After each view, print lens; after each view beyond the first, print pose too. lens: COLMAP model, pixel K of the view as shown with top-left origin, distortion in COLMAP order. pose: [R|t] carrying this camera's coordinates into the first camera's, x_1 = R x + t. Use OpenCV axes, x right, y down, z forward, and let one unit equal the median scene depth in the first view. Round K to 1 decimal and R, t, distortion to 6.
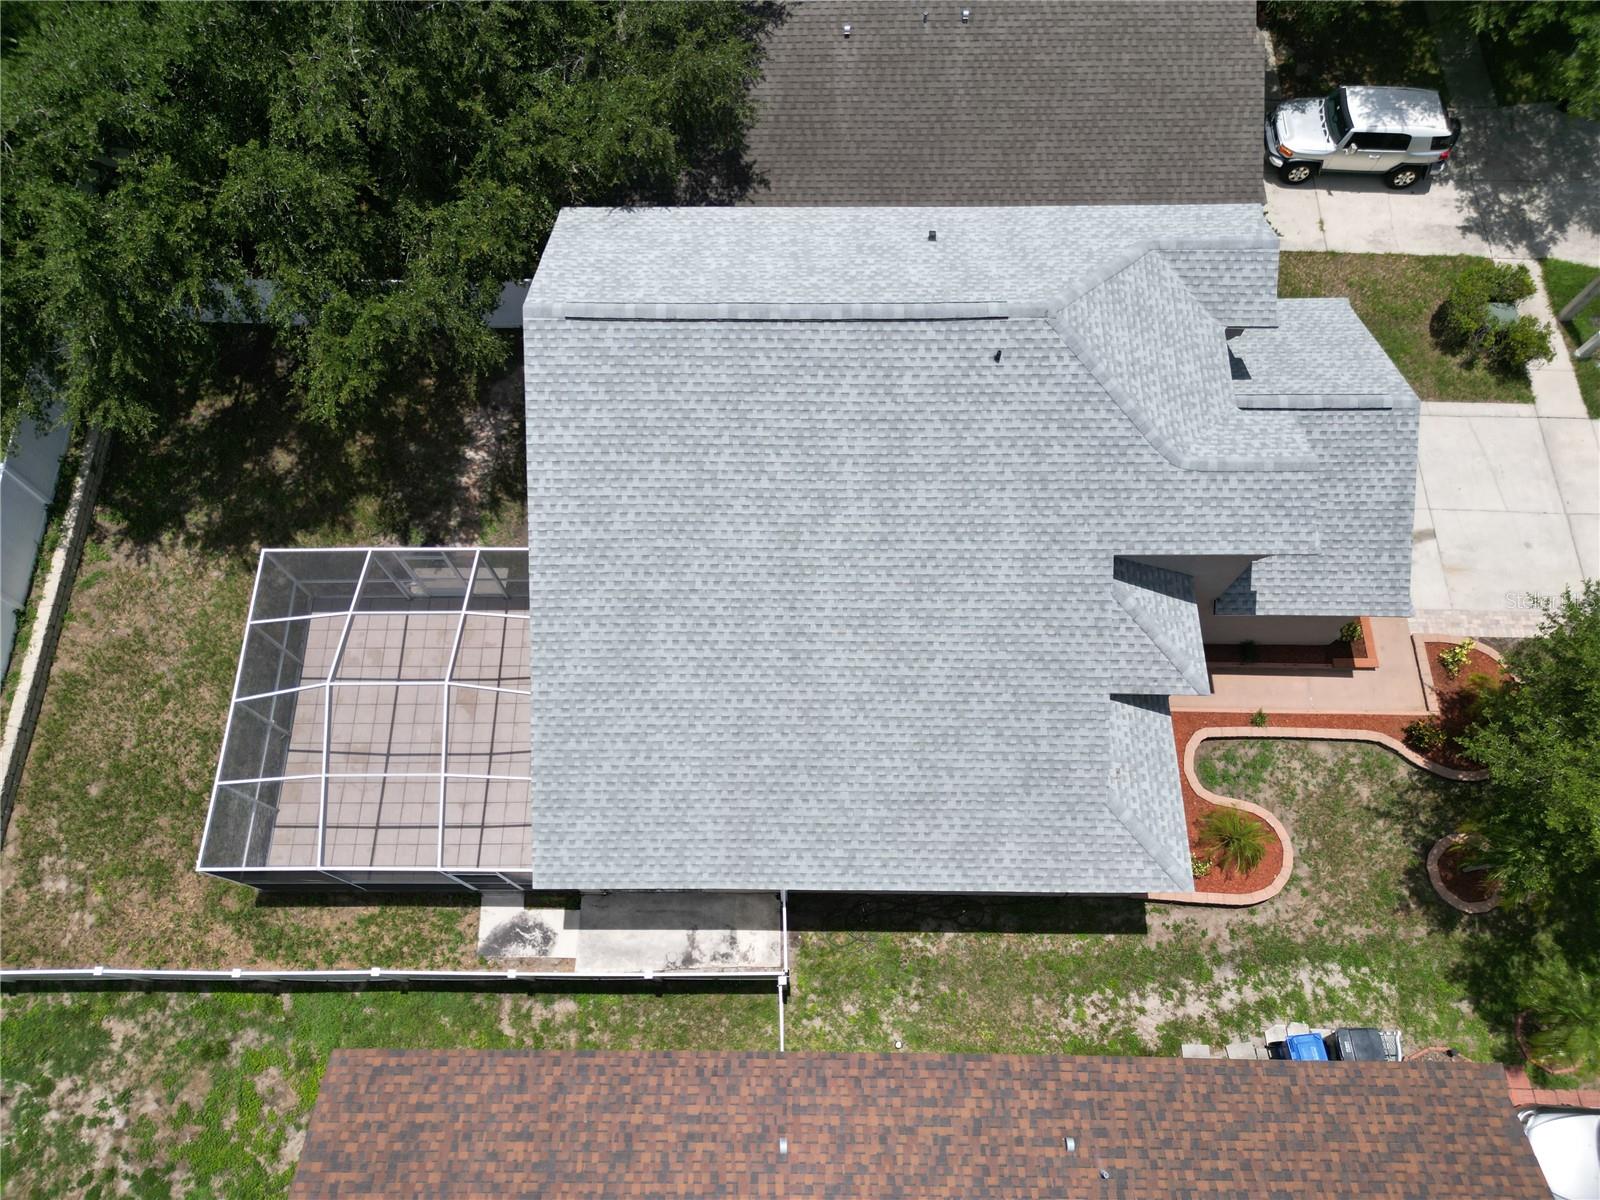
lens RADIAL K [[1119.6, 0, 785.5], [0, 1119.6, 601.6], [0, 0, 1]] dist [0.071596, -0.069168]
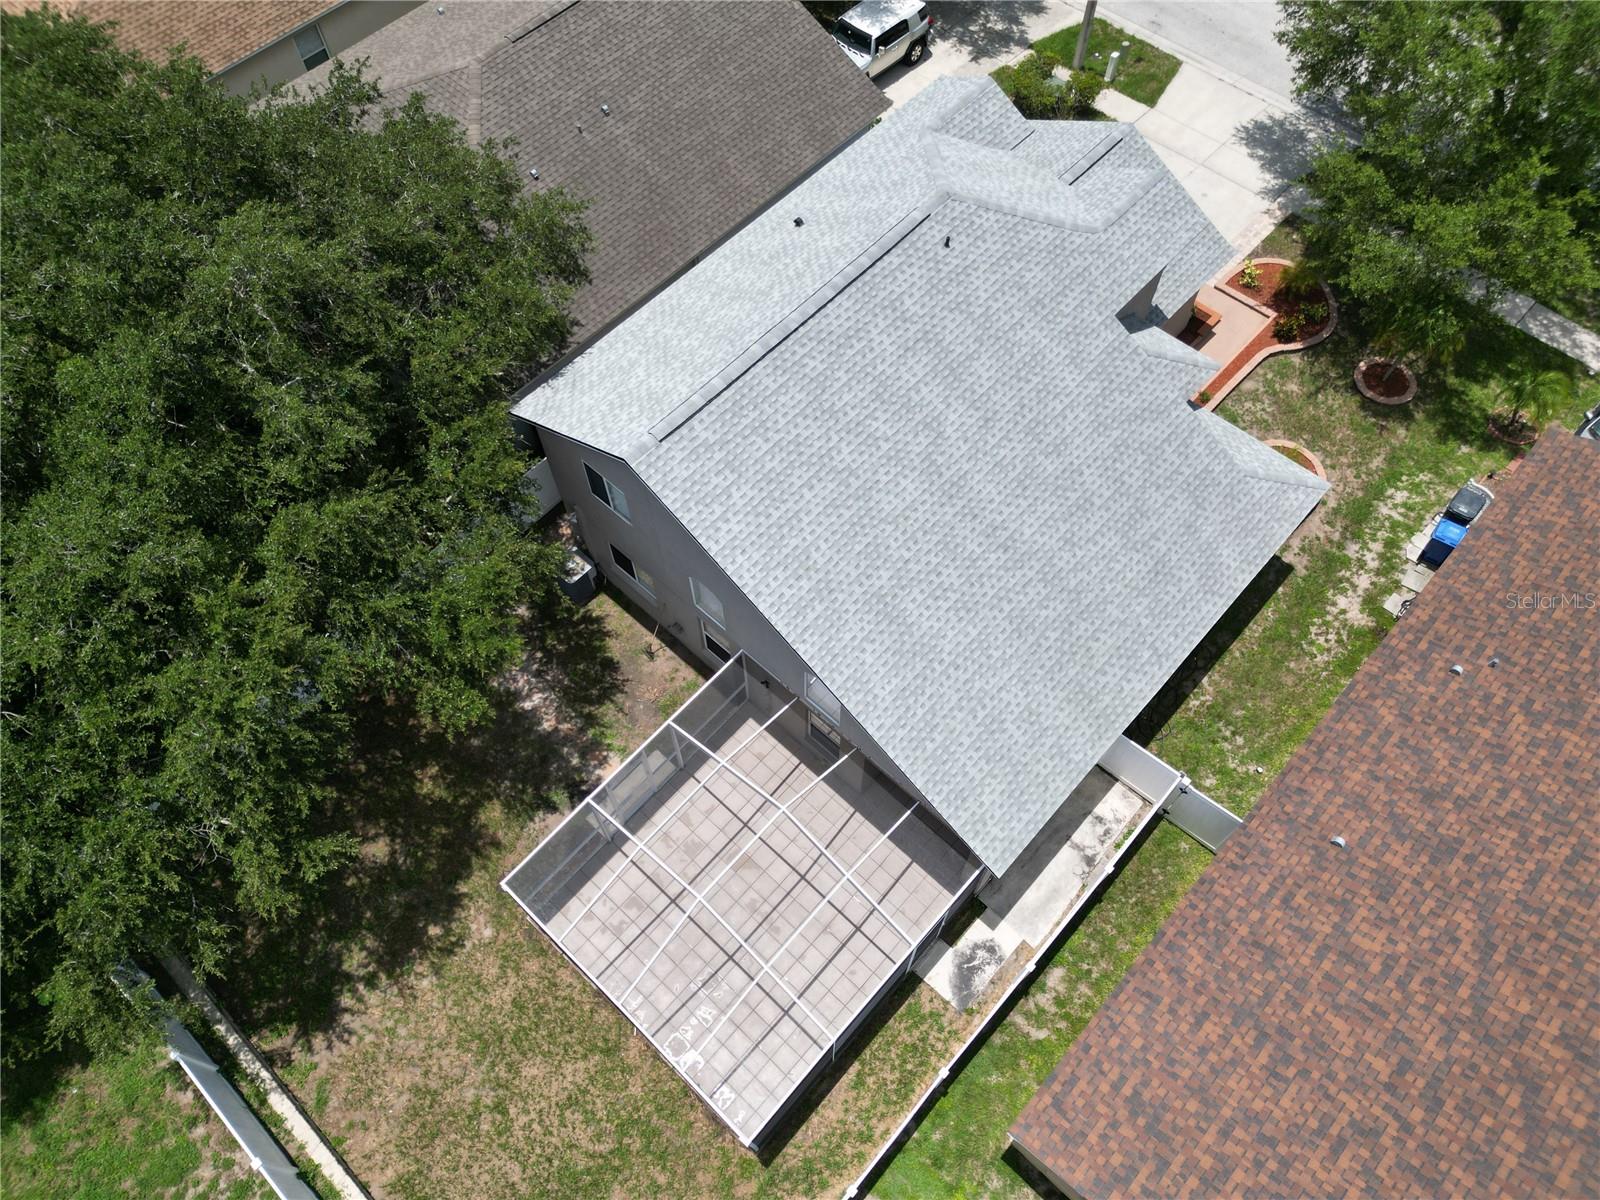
lens RADIAL K [[1119.6, 0, 785.5], [0, 1119.6, 601.6], [0, 0, 1]] dist [0.071596, -0.069168]
pose [[0.675866, -0.646183, 0.354476, -0.497843], [0.688068, 0.725567, 0.010742, -0.064778], [-0.264137, 0.236644, 0.935003, 0.031562]]
